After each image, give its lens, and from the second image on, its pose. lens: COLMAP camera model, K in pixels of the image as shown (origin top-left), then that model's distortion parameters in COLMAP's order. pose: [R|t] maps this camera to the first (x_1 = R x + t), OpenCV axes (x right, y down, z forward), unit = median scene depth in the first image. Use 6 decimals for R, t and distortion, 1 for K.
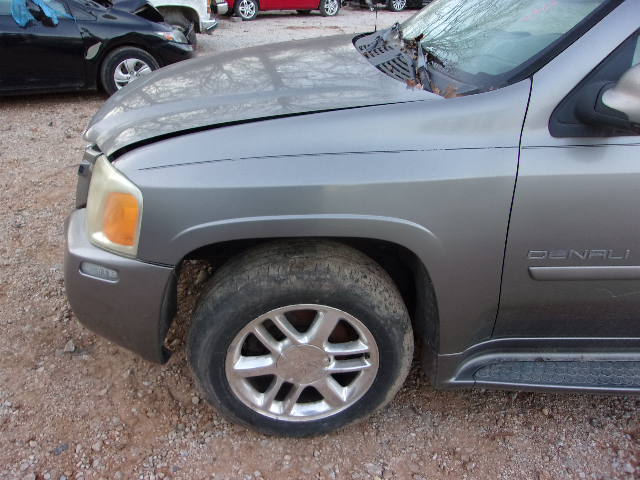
lens RADIAL K [[513.3, 0, 320.0], [0, 513.3, 240.0], [0, 0, 1]] dist [0.003770, 0.004721]
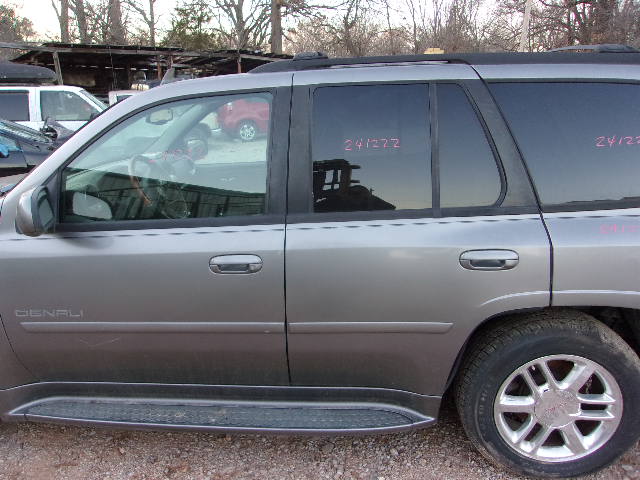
lens RADIAL K [[513.3, 0, 320.0], [0, 513.3, 240.0], [0, 0, 1]] dist [0.003770, 0.004721]
pose [[0.992373, -0.012221, -0.122667, 1.220262], [-0.012920, 0.979282, -0.202088, 0.091417], [0.122596, 0.202131, 0.971655, -0.288131]]
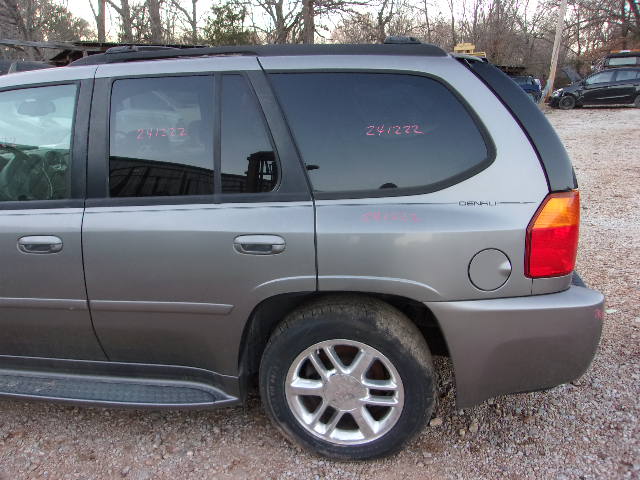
lens RADIAL K [[513.3, 0, 320.0], [0, 513.3, 240.0], [0, 0, 1]] dist [0.003770, 0.004721]
pose [[0.978477, 0.008551, -0.206178, 1.812861], [-0.049420, 0.979775, -0.193902, 0.111163], [0.200350, 0.199918, 0.959110, -0.235708]]
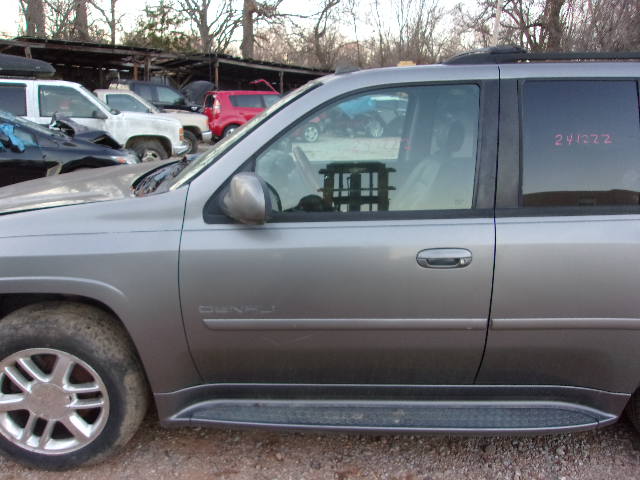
lens RADIAL K [[513.3, 0, 320.0], [0, 513.3, 240.0], [0, 0, 1]] dist [0.003770, 0.004721]
pose [[0.999443, -0.000143, -0.033372, 0.651692], [-0.007214, 0.975420, -0.220237, 0.123826], [0.032583, 0.220355, 0.974875, -0.290533]]
